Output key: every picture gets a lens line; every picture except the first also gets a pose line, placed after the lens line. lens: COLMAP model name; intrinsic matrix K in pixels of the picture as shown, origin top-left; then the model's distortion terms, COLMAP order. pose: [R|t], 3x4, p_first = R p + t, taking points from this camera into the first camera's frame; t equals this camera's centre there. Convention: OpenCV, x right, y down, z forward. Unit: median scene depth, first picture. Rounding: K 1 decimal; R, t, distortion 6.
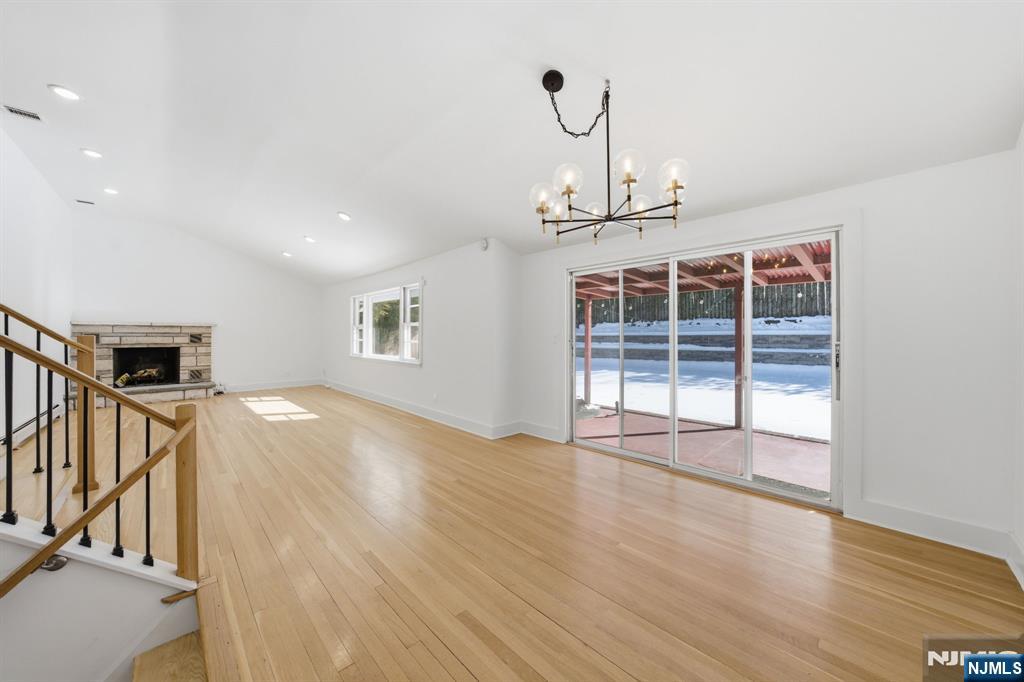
lens RADIAL K [[363.8, 0, 511.2], [0, 363.8, 335.5], [0, 0, 1]] dist [-0.012250, 0.000174]
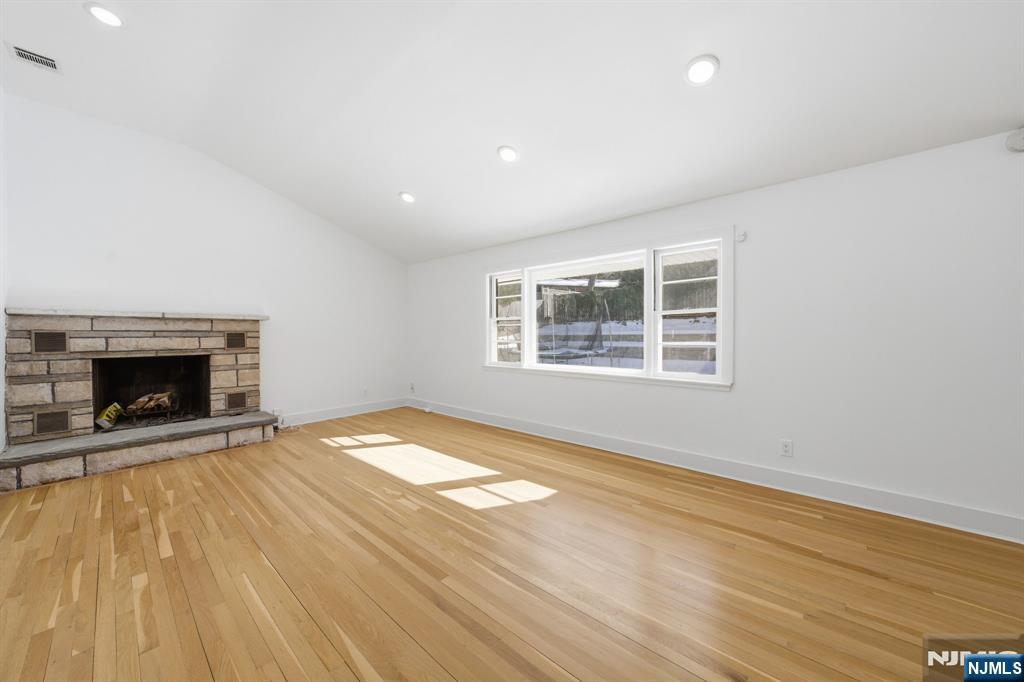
lens RADIAL K [[363.8, 0, 511.2], [0, 363.8, 335.5], [0, 0, 1]] dist [-0.012250, 0.000174]
pose [[0.997243, -0.006106, 0.073958, -0.497630], [0.005941, 0.999979, 0.002461, 0.001908], [-0.073971, -0.002015, 0.997258, 0.396404]]
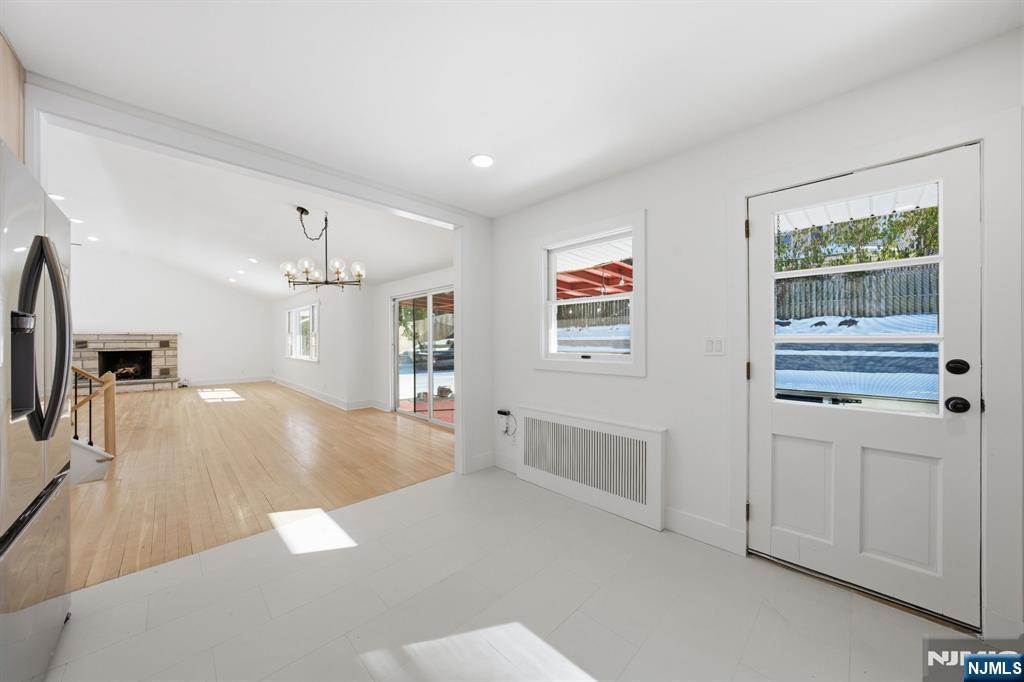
lens RADIAL K [[354.8, 0, 515.3], [0, 354.8, 340.9], [0, 0, 1]] dist [-0.010814, 0.000066]
pose [[0.999913, -0.005063, 0.012208, 0.398084], [0.005018, 0.999981, 0.003709, -0.001603], [-0.012226, -0.003648, 0.999919, -0.298136]]
